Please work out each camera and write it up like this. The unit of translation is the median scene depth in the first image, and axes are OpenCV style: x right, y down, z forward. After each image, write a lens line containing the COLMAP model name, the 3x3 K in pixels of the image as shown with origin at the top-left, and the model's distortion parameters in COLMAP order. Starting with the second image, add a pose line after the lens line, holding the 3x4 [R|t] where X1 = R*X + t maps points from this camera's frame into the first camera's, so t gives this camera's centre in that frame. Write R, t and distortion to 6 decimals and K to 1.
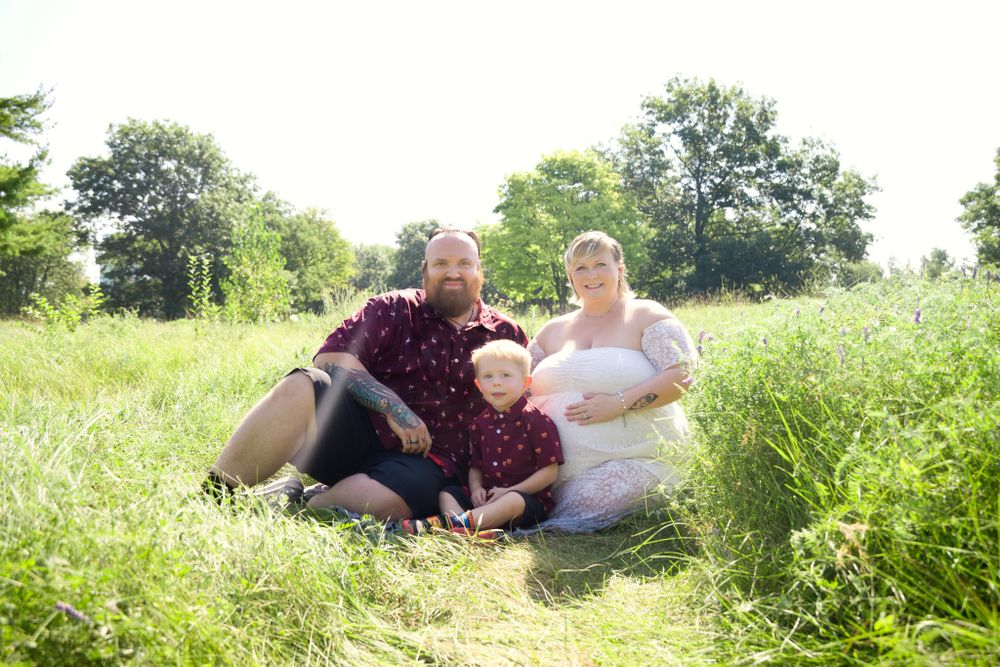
lens RADIAL K [[795.9, 0, 500.0], [0, 795.9, 333.5], [0, 0, 1]] dist [-0.068452, 0.124494]
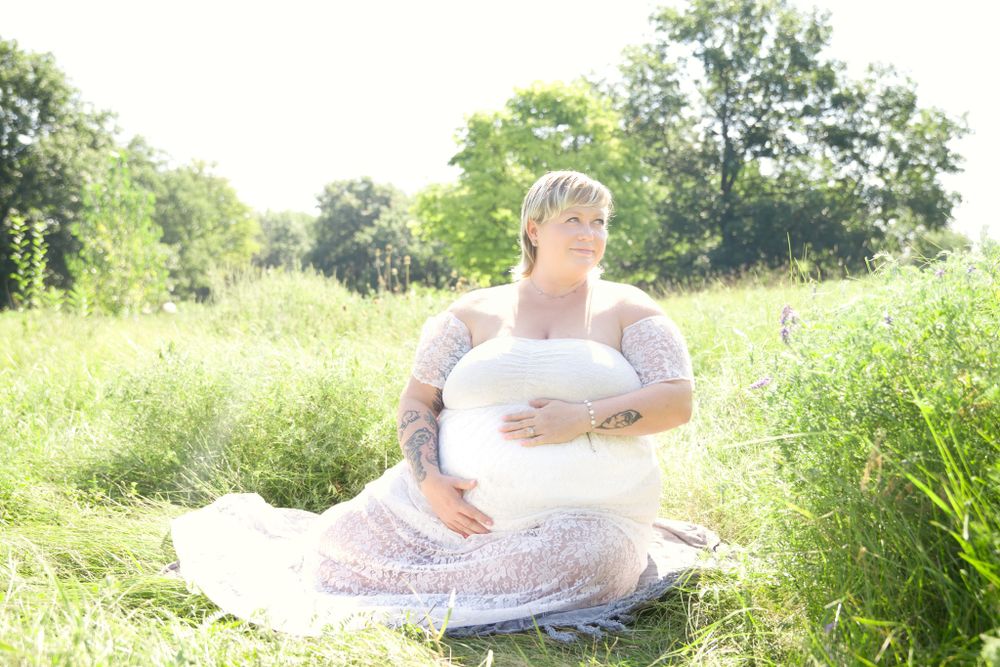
lens RADIAL K [[1068.1, 0, 500.0], [0, 1068.1, 333.5], [0, 0, 1]] dist [-0.014902, 0.213312]
pose [[0.999186, -0.005221, 0.040007, -0.000659], [0.005118, 0.999983, 0.002656, 0.001023], [-0.040020, -0.002449, 0.999196, 0.009723]]
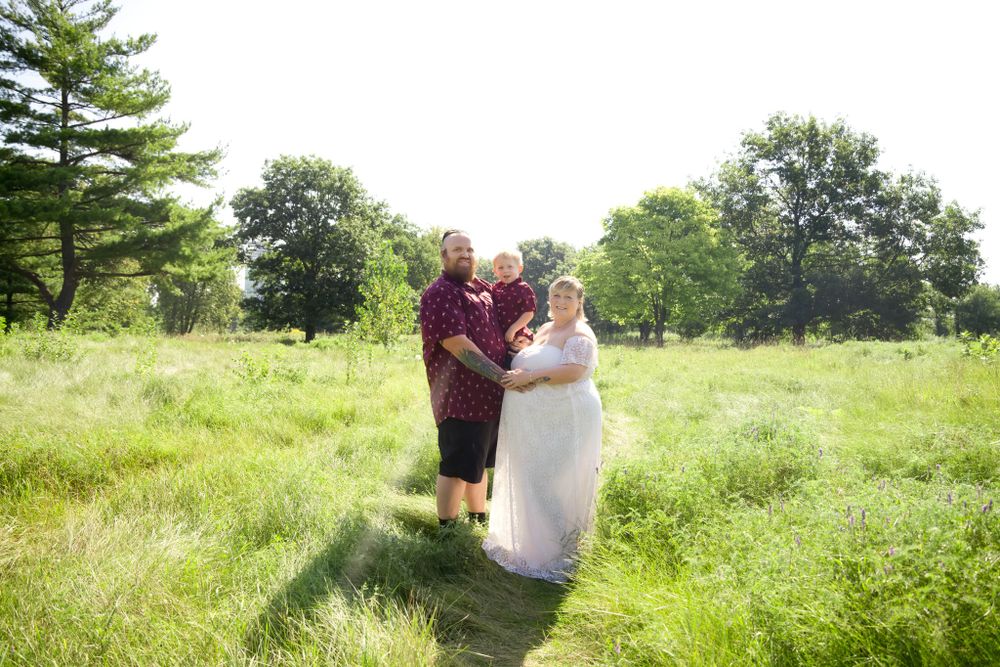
lens RADIAL K [[795.9, 0, 500.0], [0, 795.9, 333.5], [0, 0, 1]] dist [-0.068452, 0.124494]
pose [[0.988584, 0.029443, -0.147766, 0.021354], [-0.029598, 0.999561, 0.001145, -0.025119], [0.147735, 0.003242, 0.989022, -0.091484]]
